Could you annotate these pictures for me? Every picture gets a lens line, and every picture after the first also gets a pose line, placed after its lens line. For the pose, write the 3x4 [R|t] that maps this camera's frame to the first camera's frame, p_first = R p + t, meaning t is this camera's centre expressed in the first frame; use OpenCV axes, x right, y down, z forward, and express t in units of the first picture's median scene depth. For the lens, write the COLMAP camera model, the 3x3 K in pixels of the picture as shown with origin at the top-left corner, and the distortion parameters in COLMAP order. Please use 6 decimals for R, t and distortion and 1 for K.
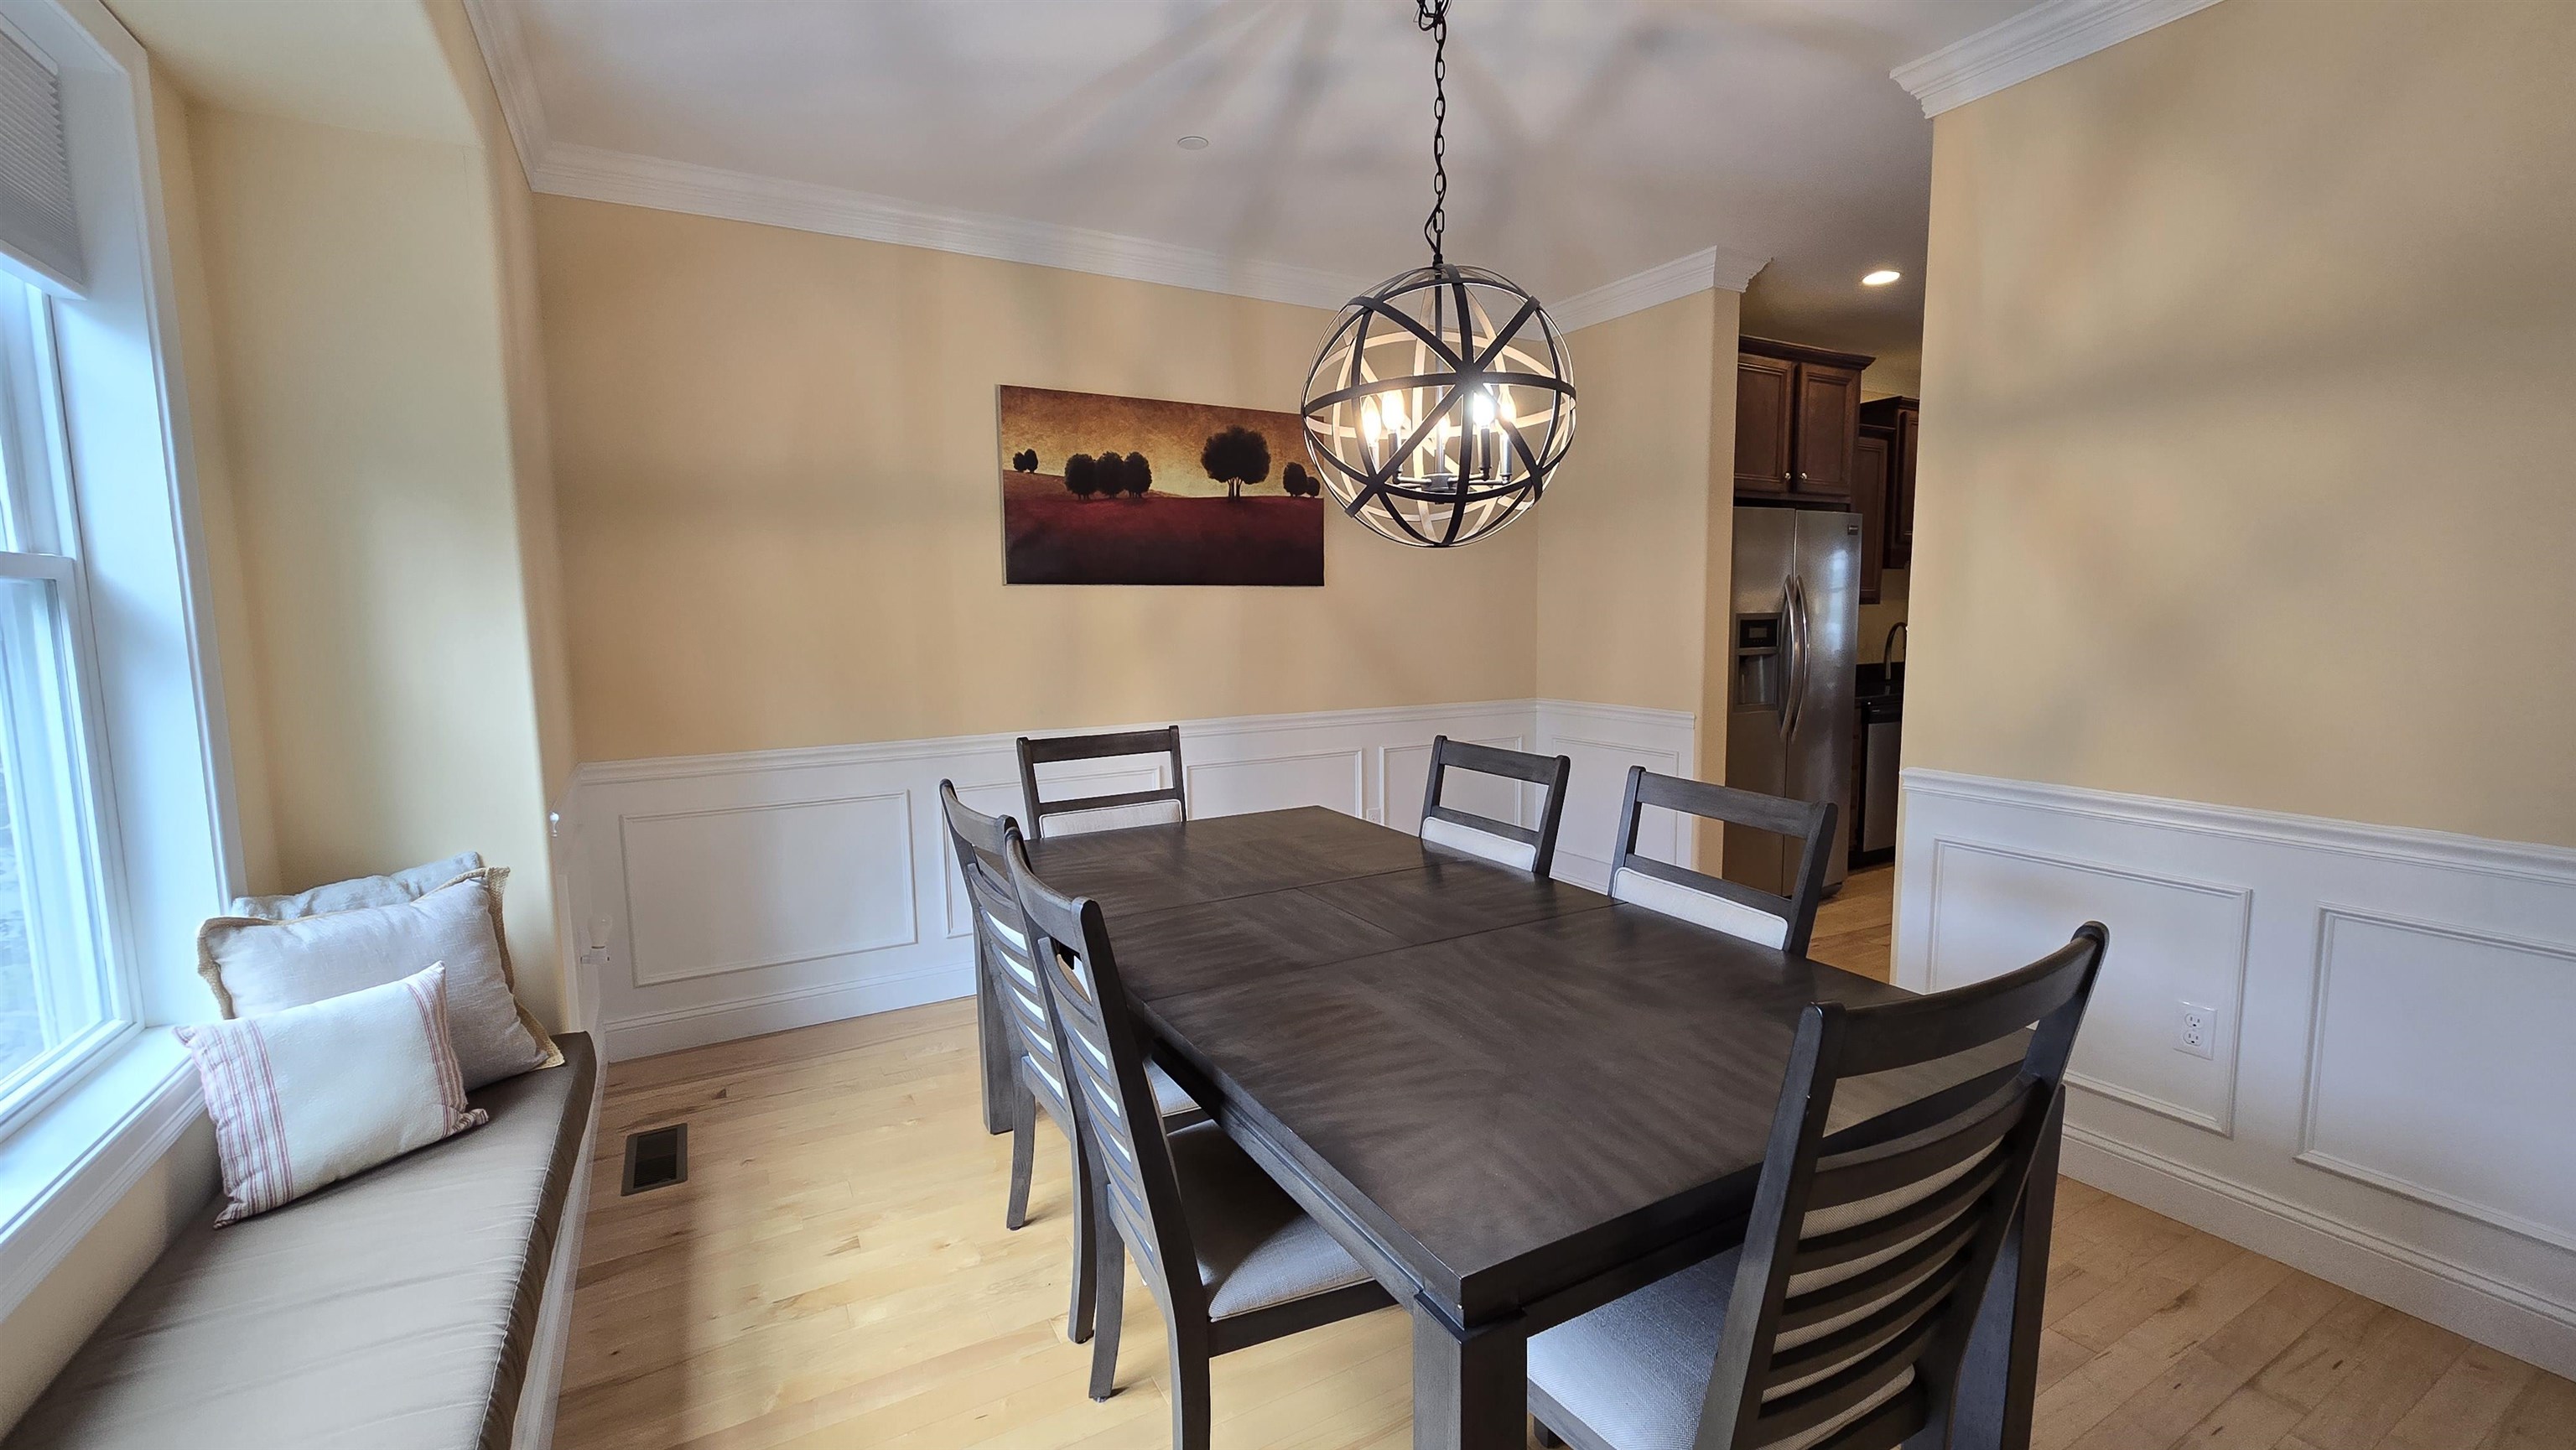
lens RADIAL K [[1055.8, 0, 1279.6], [0, 1055.8, 727.3], [0, 0, 1]] dist [-0.000596, 0.000143]
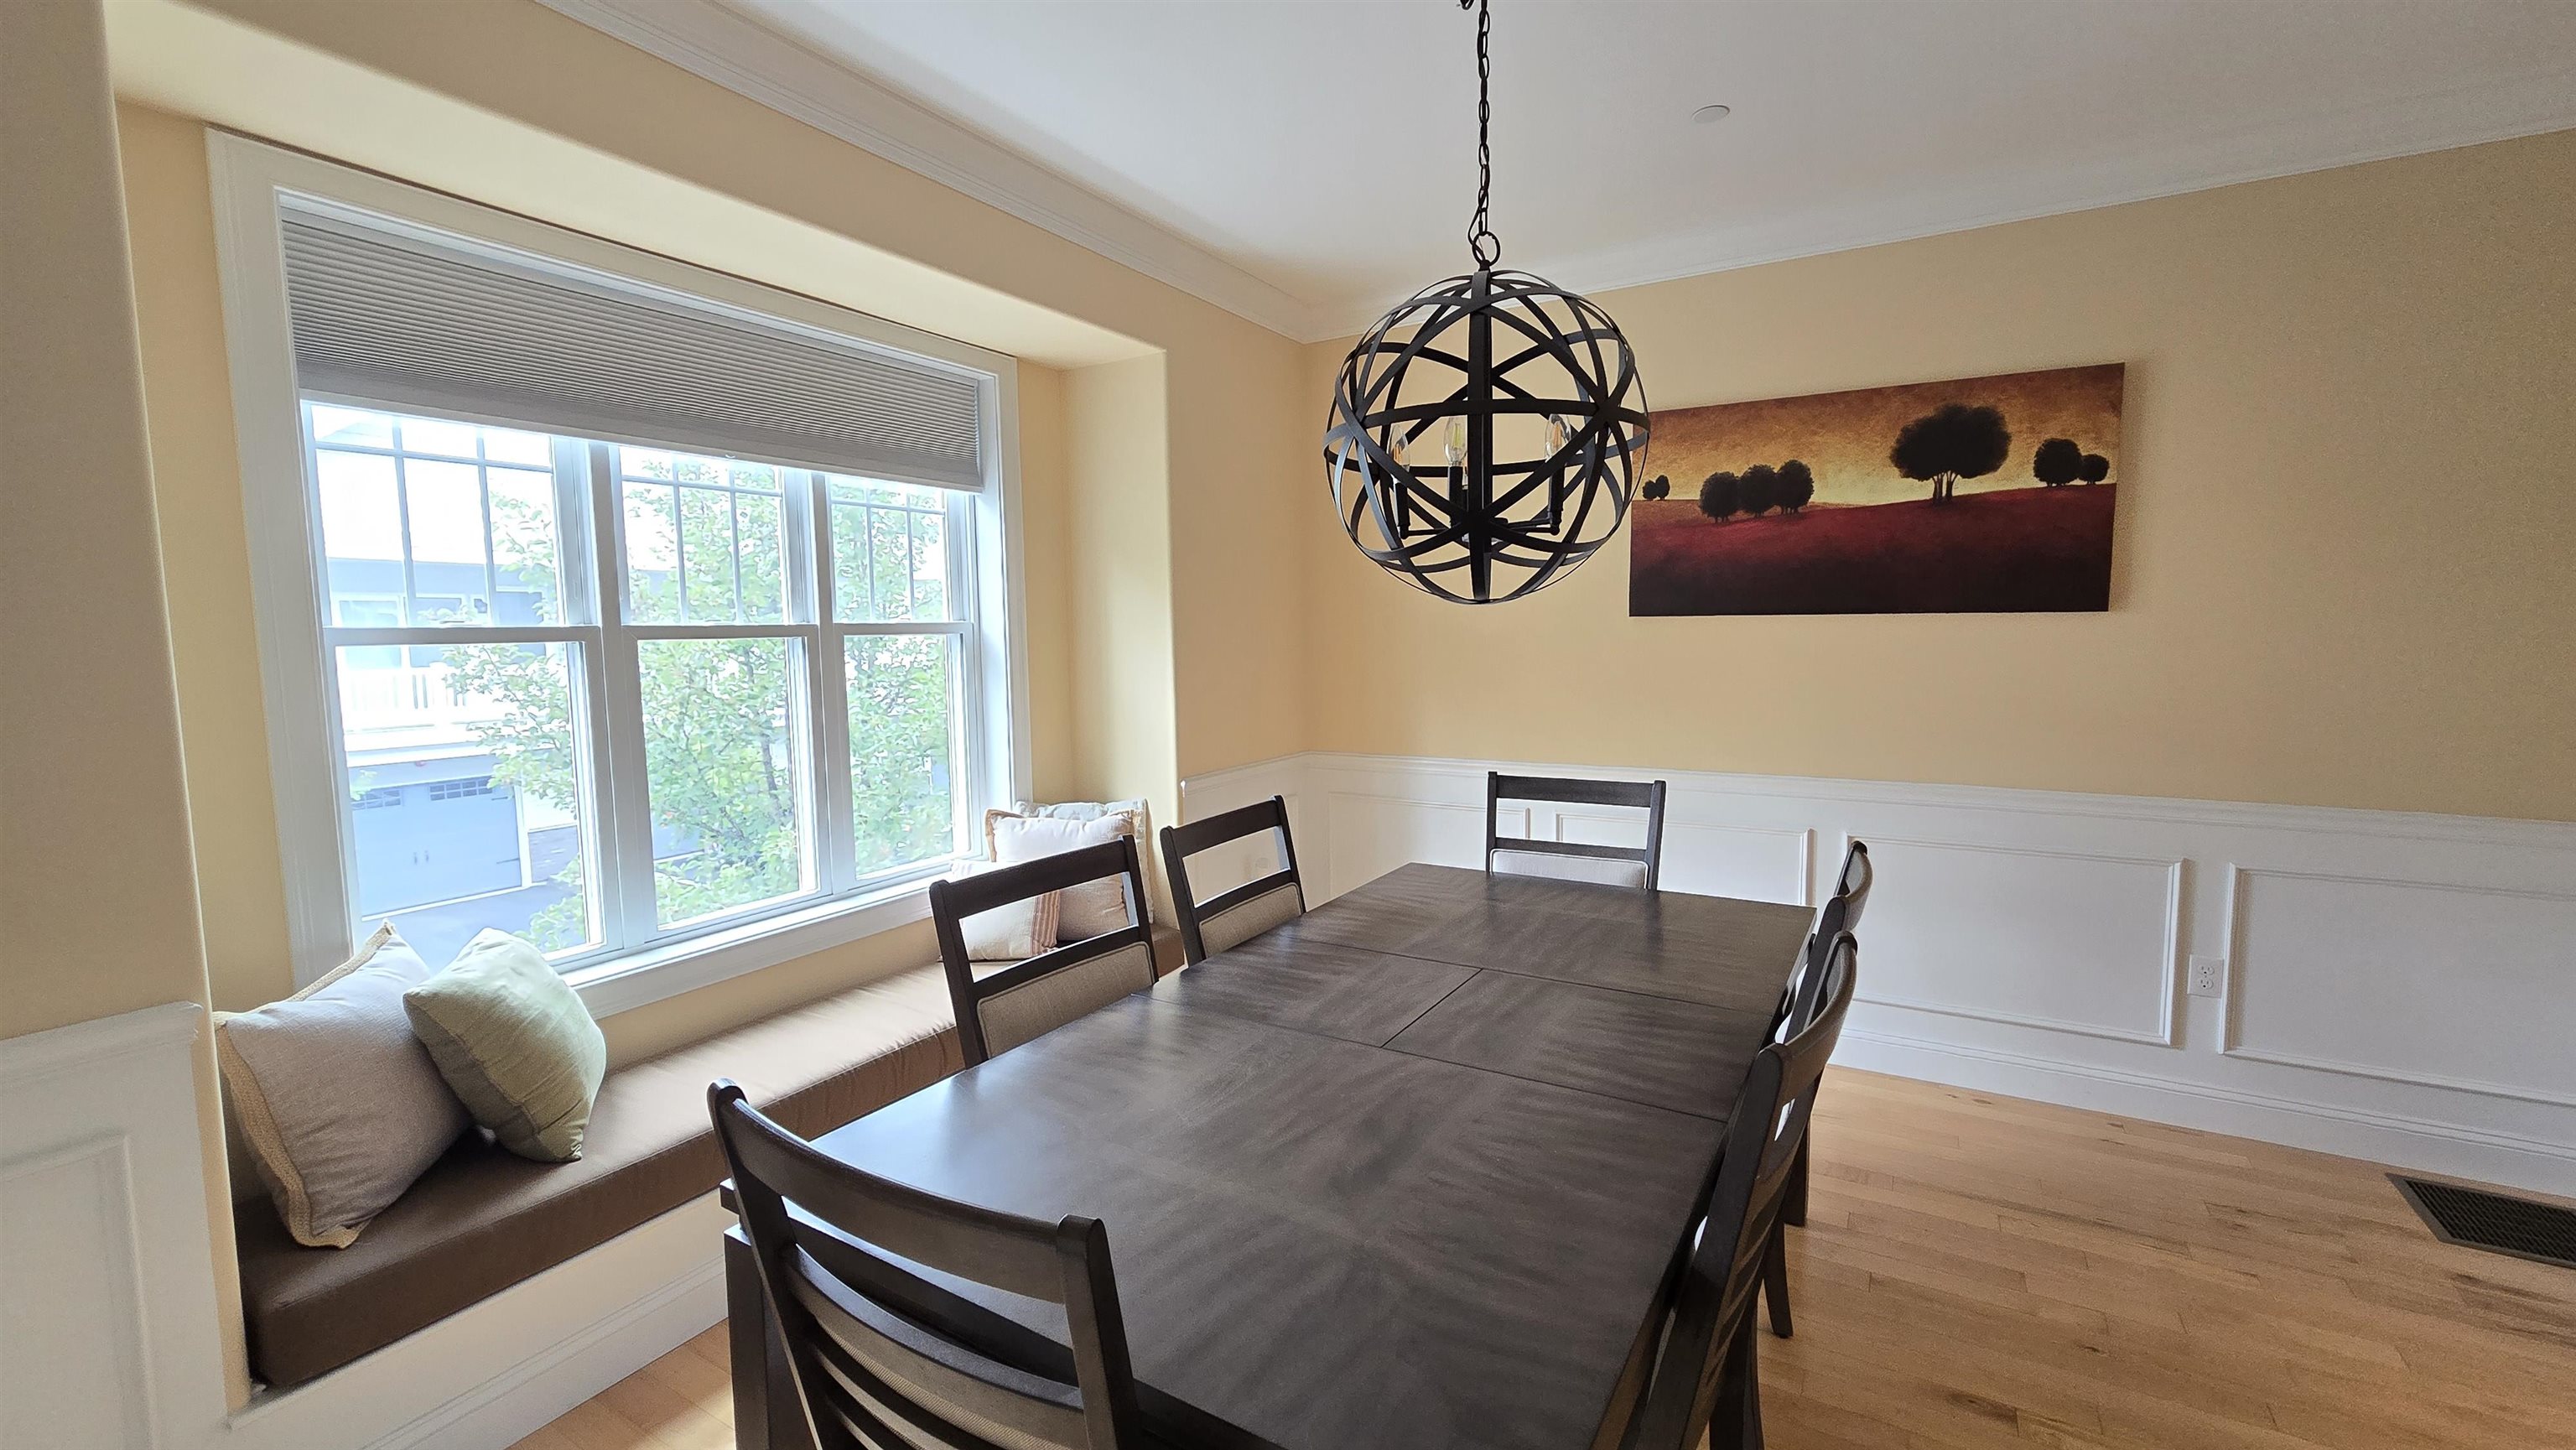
lens RADIAL K [[1055.8, 0, 1271.9], [0, 1055.8, 718.7], [0, 0, 1]] dist [-0.000596, 0.000143]
pose [[0.491075, 0.083267, -0.867129, 0.439937], [-0.088240, 0.995056, 0.045579, -0.056625], [0.866637, 0.054132, 0.495995, 0.232105]]
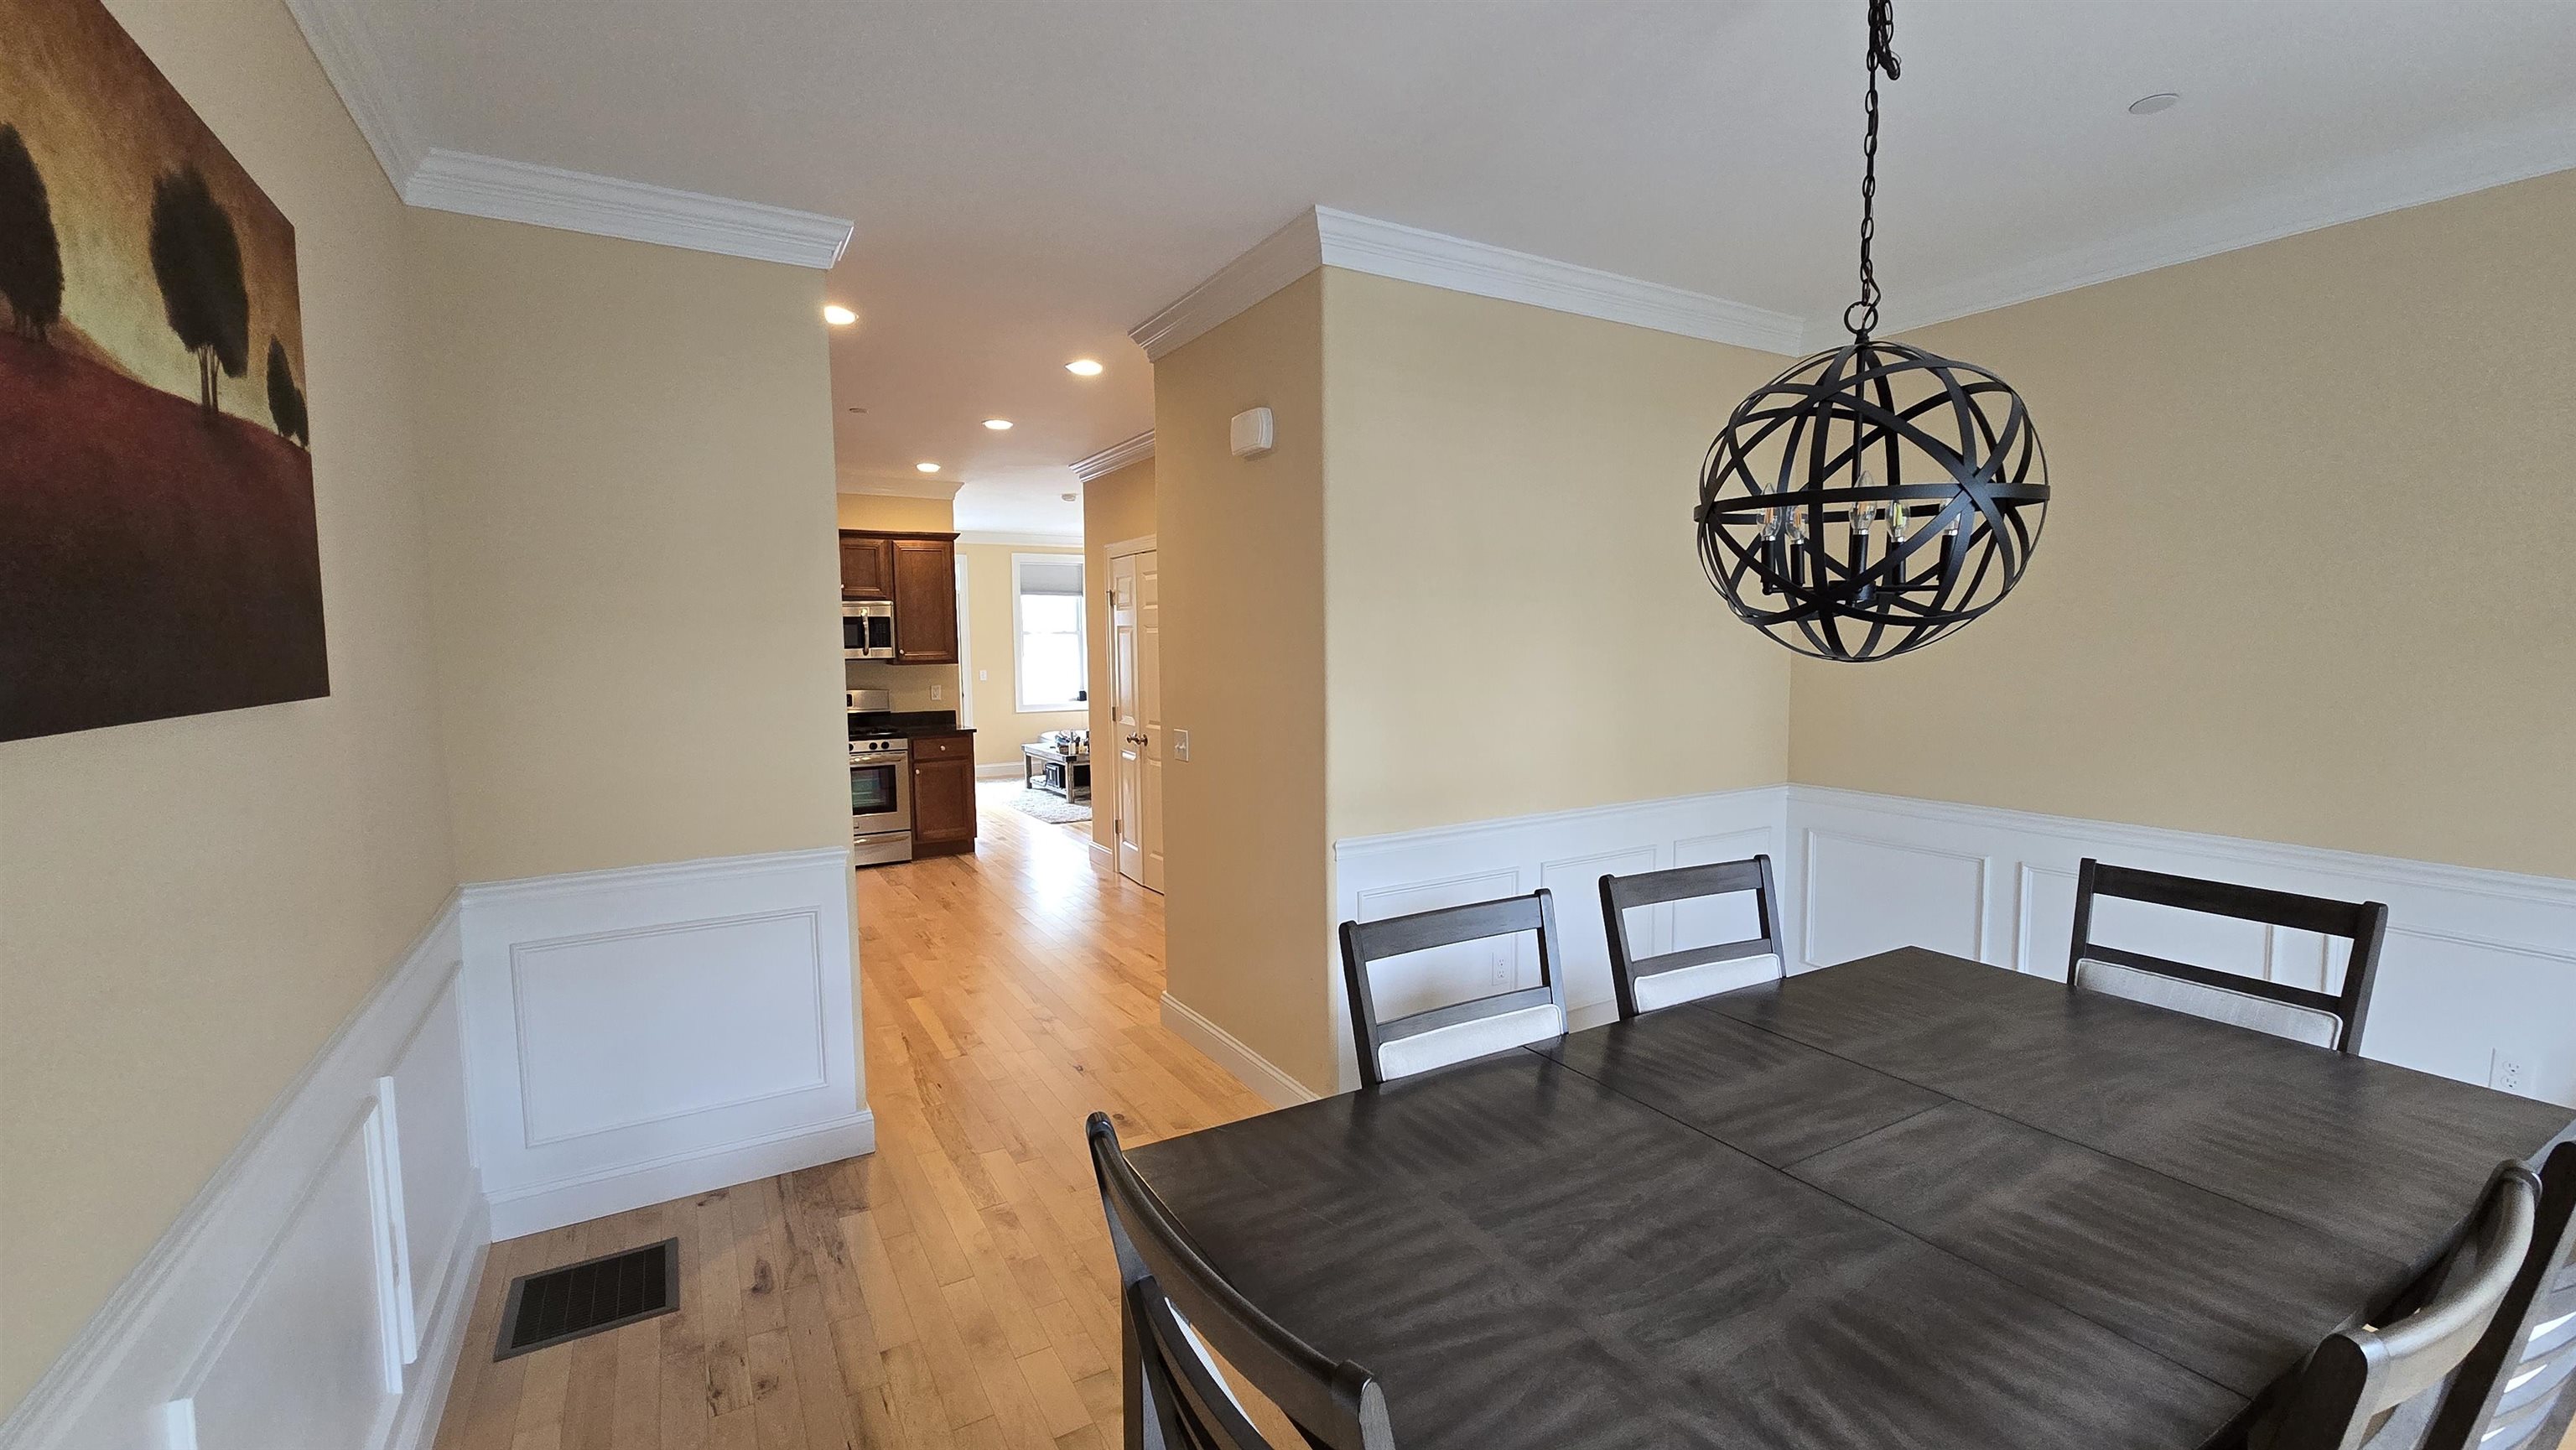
lens RADIAL K [[1055.8, 0, 1283.8], [0, 1055.8, 720.2], [0, 0, 1]] dist [-0.000596, 0.000143]
pose [[-0.023991, -0.070617, 0.997215, -0.384063], [0.121340, 0.989922, 0.073020, -0.131948], [-0.992321, 0.122754, -0.015180, 0.799915]]
